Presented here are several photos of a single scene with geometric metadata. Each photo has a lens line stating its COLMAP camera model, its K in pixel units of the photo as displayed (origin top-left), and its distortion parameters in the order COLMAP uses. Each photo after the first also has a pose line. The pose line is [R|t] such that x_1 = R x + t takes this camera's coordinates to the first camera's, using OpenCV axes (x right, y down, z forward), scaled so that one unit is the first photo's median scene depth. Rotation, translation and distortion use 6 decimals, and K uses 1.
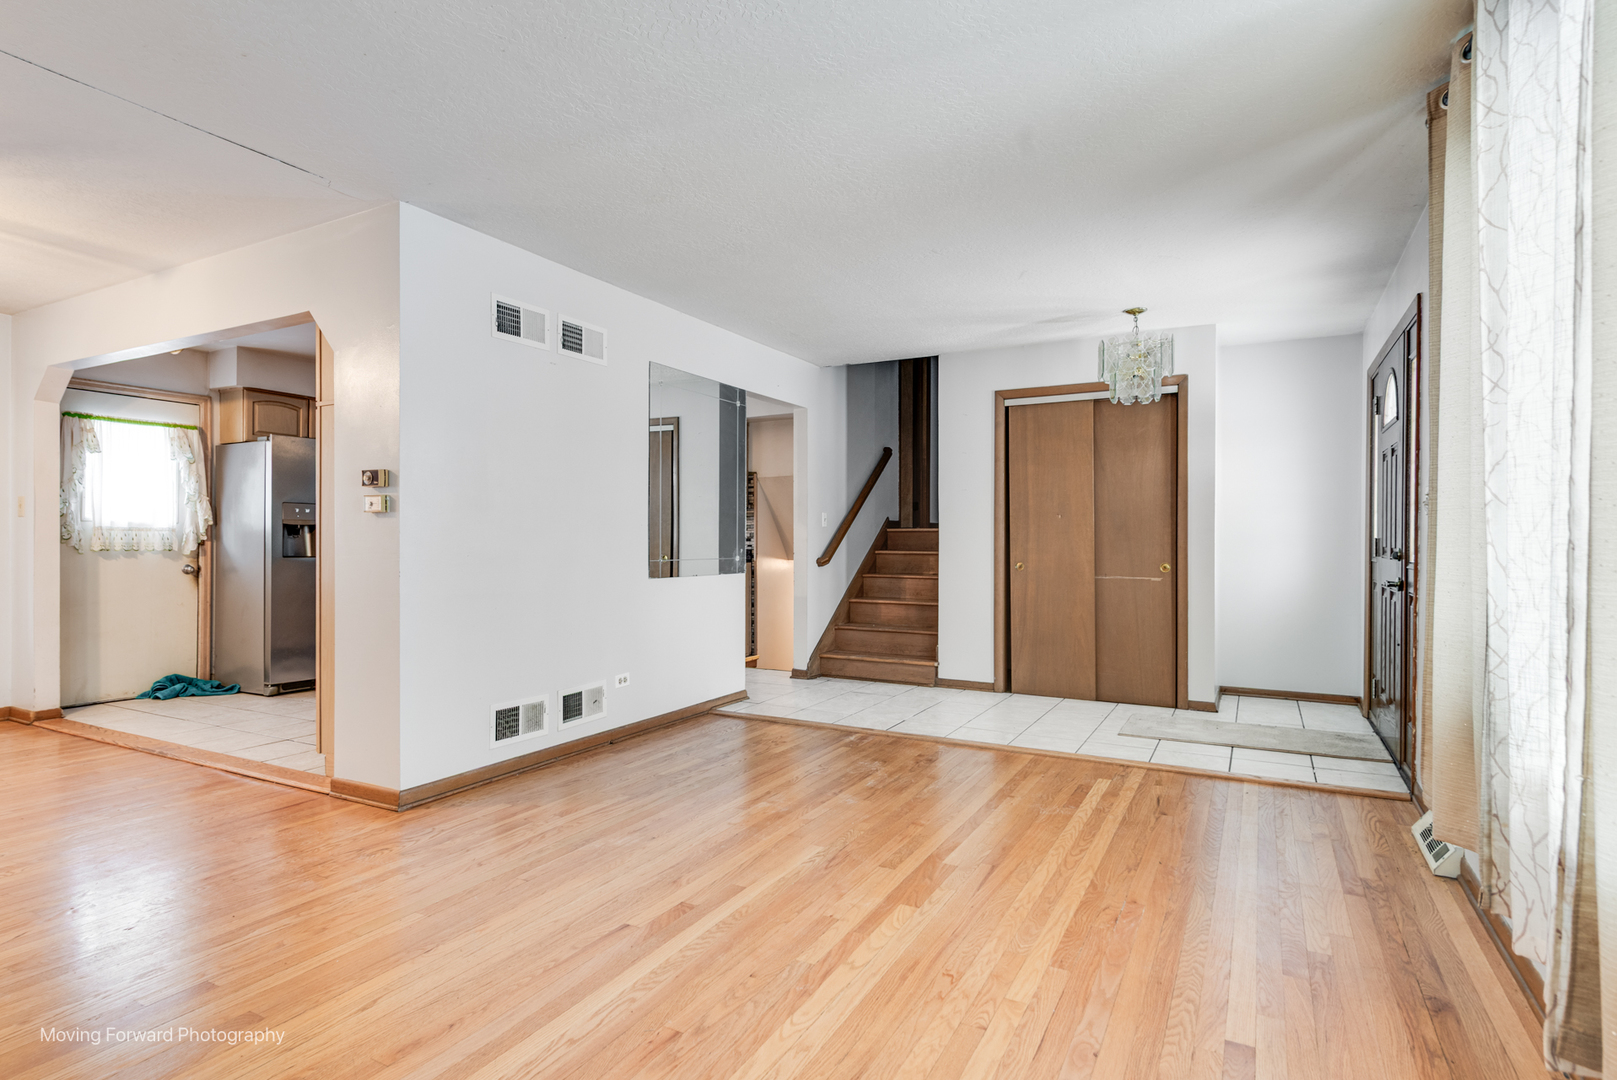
lens RADIAL K [[836.3, 0, 782.4], [0, 836.3, 539.1], [0, 0, 1]] dist [0.015318, -0.000424]
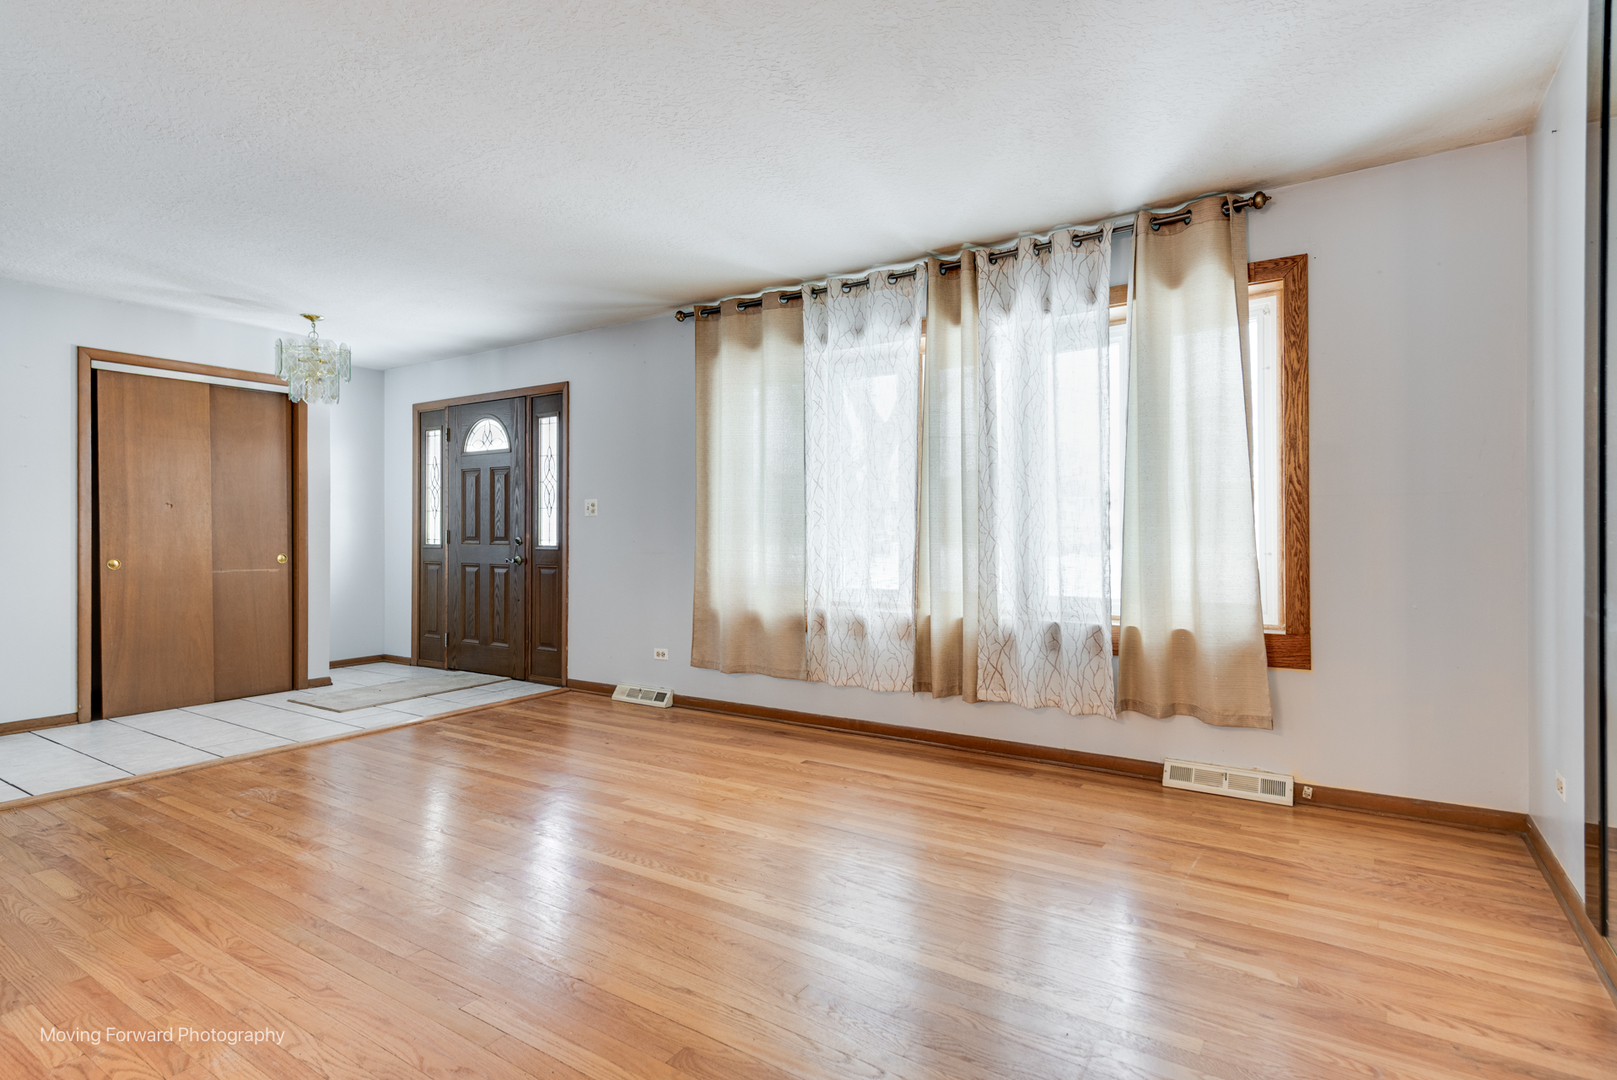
lens RADIAL K [[836.3, 0, 782.4], [0, 836.3, 539.1], [0, 0, 1]] dist [0.015318, -0.000424]
pose [[0.081829, -0.007666, 0.996617, -0.579381], [-0.000038, 0.999970, 0.007695, 0.001175], [-0.996646, -0.000667, 0.081826, 0.312211]]
